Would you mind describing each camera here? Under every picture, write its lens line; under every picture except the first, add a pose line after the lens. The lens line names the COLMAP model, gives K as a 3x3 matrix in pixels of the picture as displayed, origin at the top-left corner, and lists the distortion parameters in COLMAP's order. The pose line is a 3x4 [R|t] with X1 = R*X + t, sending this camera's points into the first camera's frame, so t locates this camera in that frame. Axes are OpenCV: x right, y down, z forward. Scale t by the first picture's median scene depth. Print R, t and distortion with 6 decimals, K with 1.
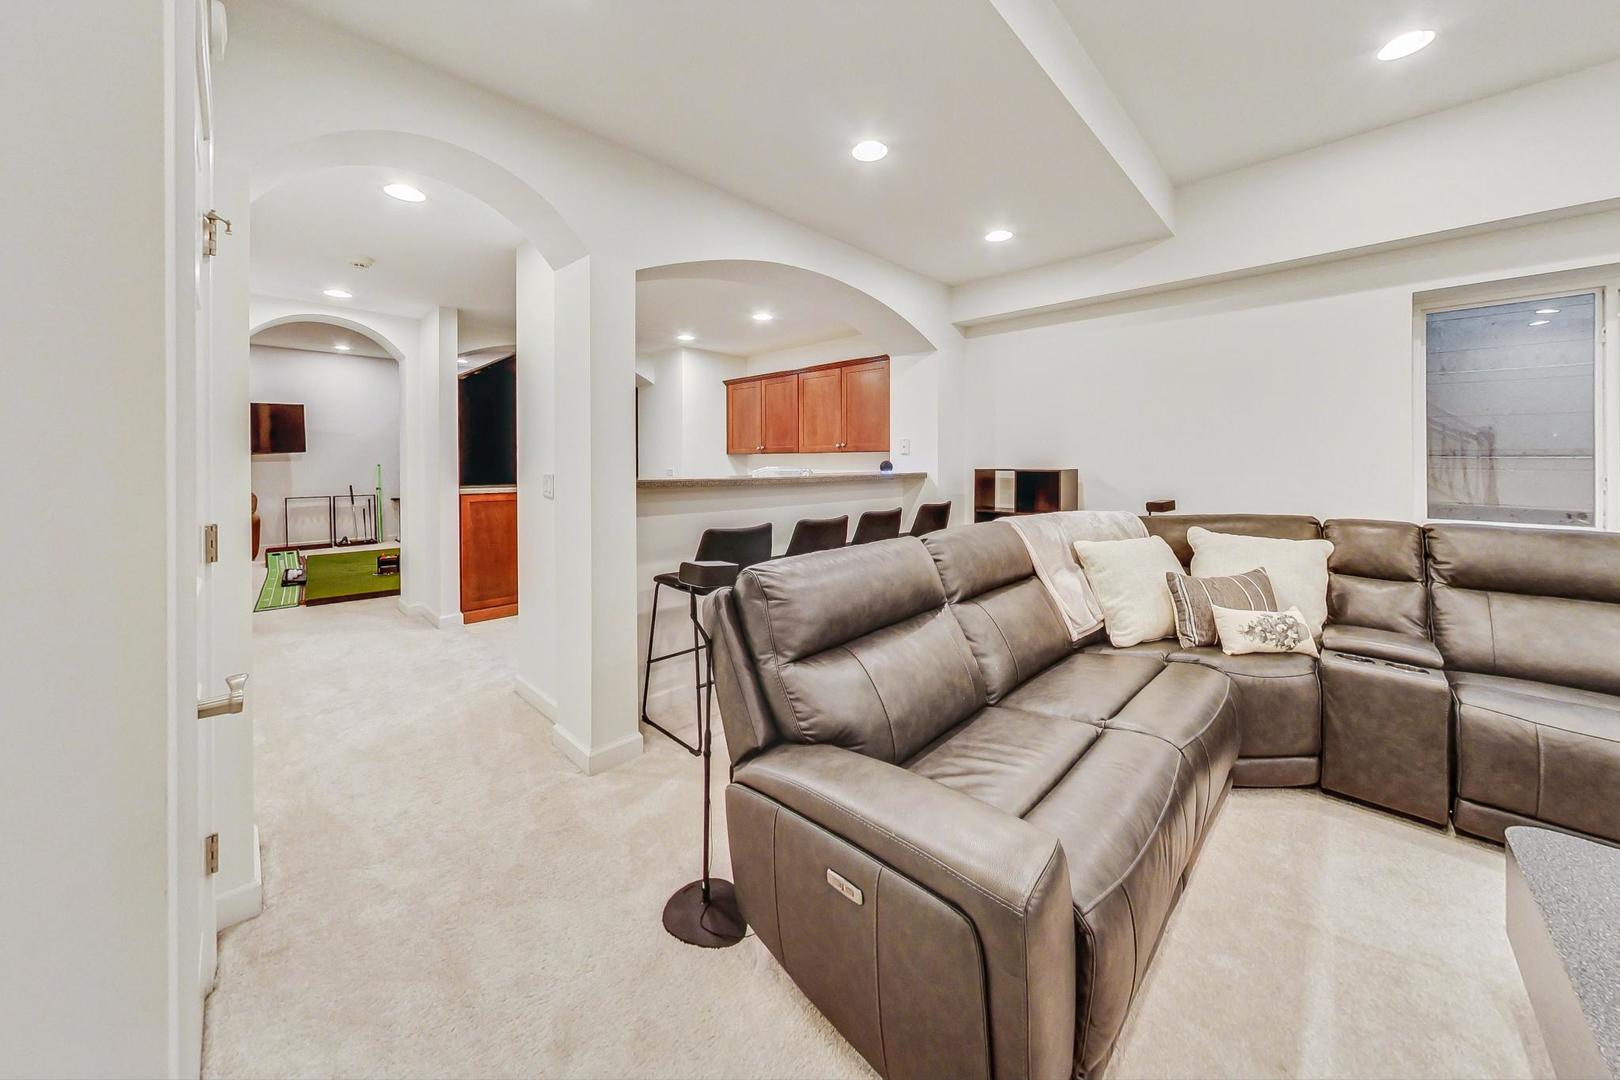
lens RADIAL K [[564.7, 0, 809.2], [0, 564.7, 462.9], [0, 0, 1]] dist [0.000452, 0.000038]
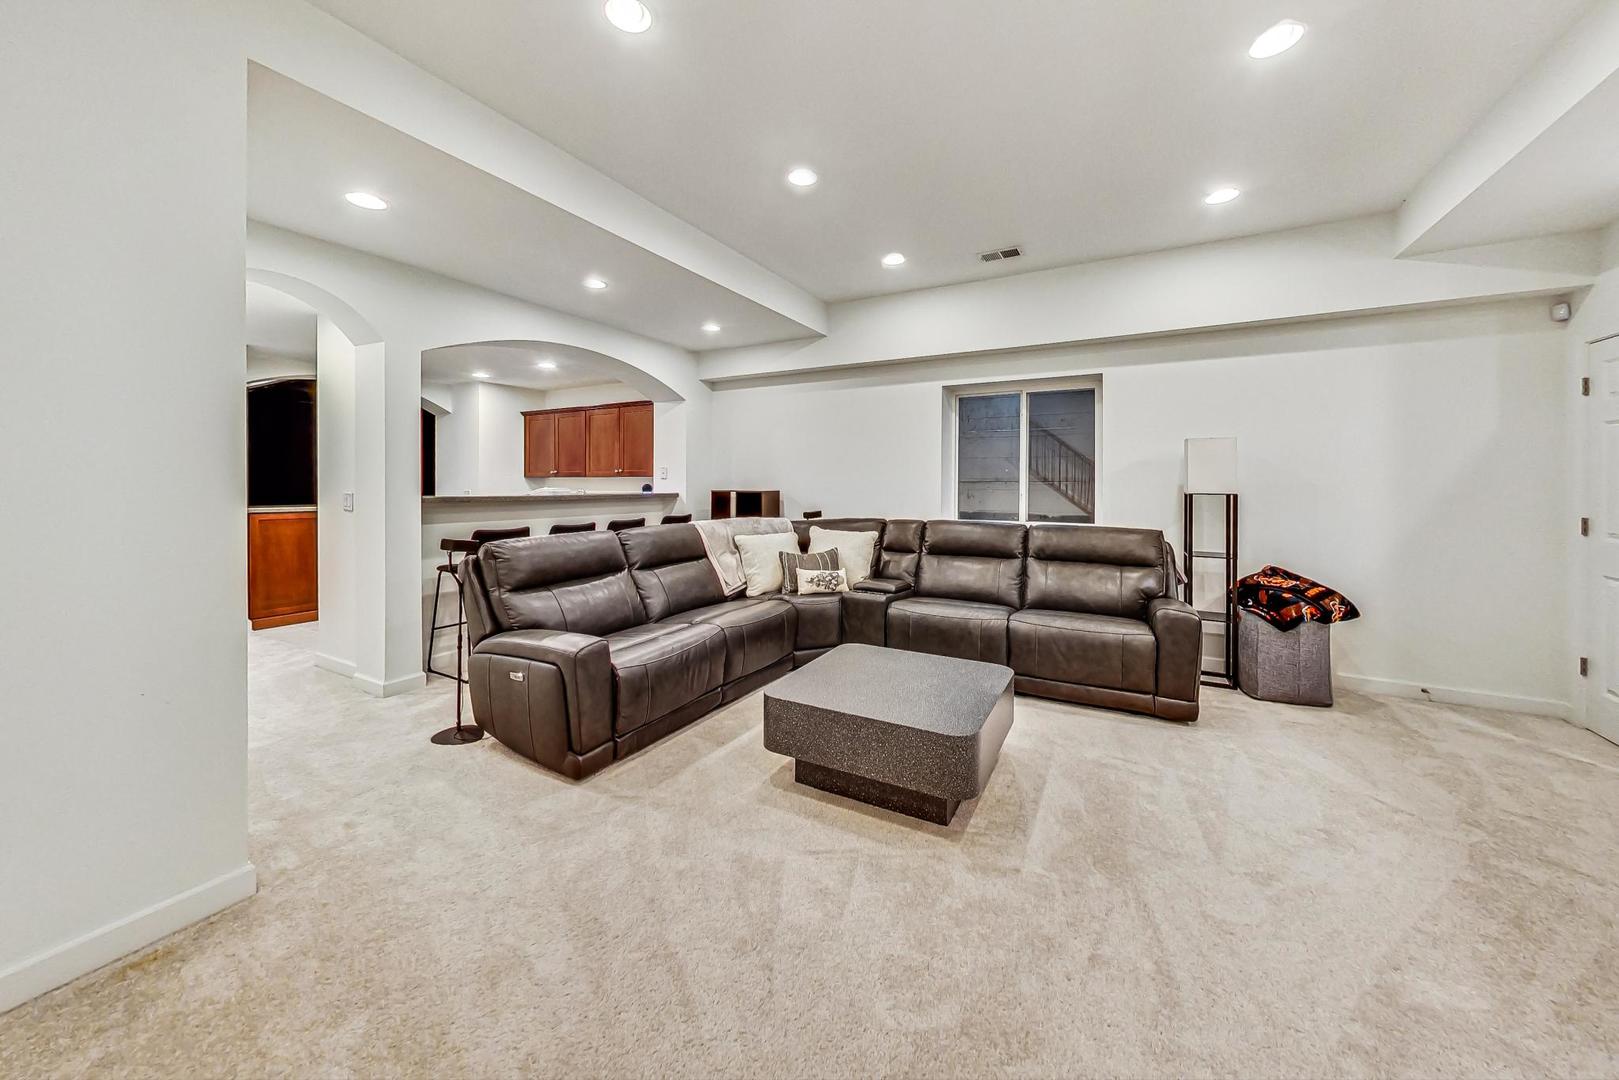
lens RADIAL K [[592.3, 0, 803.7], [0, 592.3, 483.3], [0, 0, 1]] dist [0.011367, -0.000081]
pose [[0.969618, 0.002910, 0.244608, 0.245726], [-0.002287, 0.999993, -0.002831, -0.003496], [-0.244614, 0.002186, 0.969618, -0.654741]]
